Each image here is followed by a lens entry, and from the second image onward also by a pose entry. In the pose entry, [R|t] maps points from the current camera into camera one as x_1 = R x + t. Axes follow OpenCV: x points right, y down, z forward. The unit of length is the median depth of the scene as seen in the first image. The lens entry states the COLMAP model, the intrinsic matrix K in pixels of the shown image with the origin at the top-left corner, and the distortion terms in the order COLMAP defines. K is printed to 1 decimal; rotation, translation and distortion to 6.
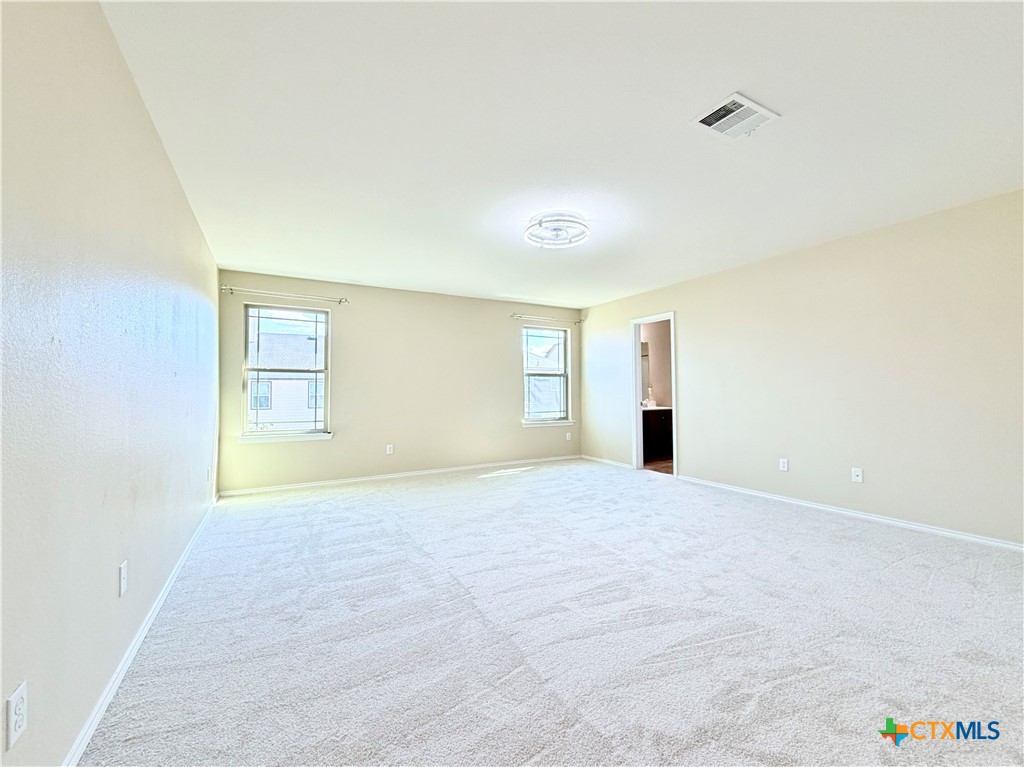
lens RADIAL K [[429.9, 0, 512.0], [0, 429.9, 383.5], [0, 0, 1]] dist [0.001279, 0.000090]
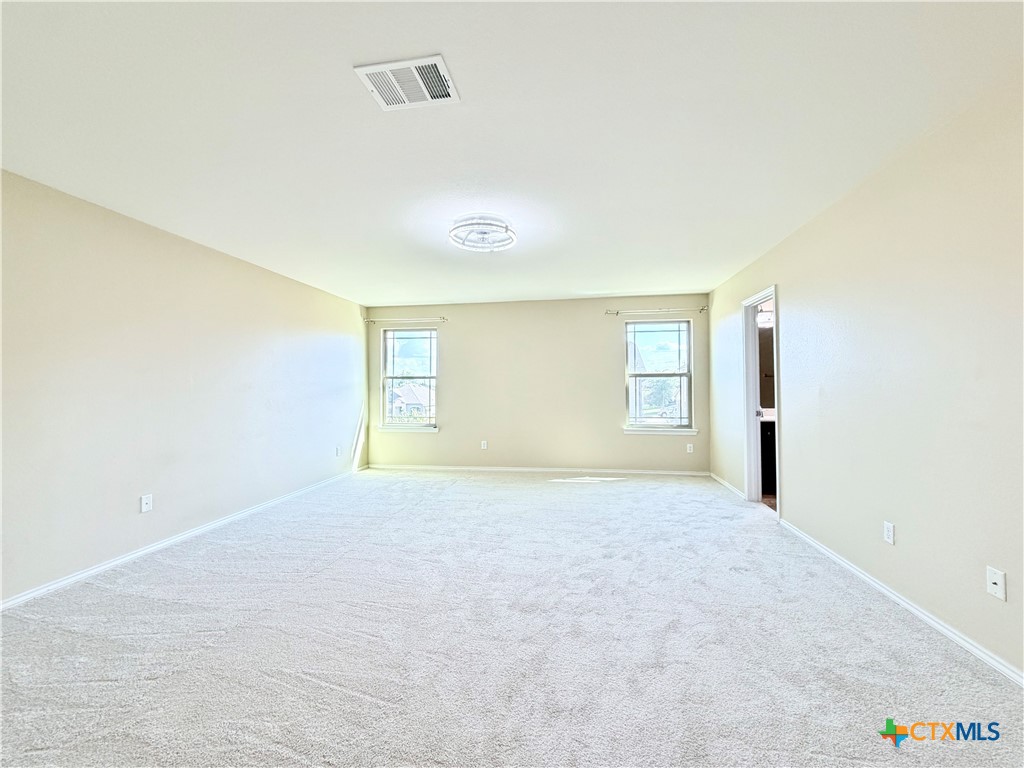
lens RADIAL K [[416.5, 0, 515.1], [0, 416.5, 383.9], [0, 0, 1]] dist [0.001487, 0.000099]
pose [[0.778799, -0.003568, -0.627263, 0.481409], [0.013090, 0.999859, 0.010565, -0.019049], [0.627136, -0.016439, 0.778736, 0.204376]]
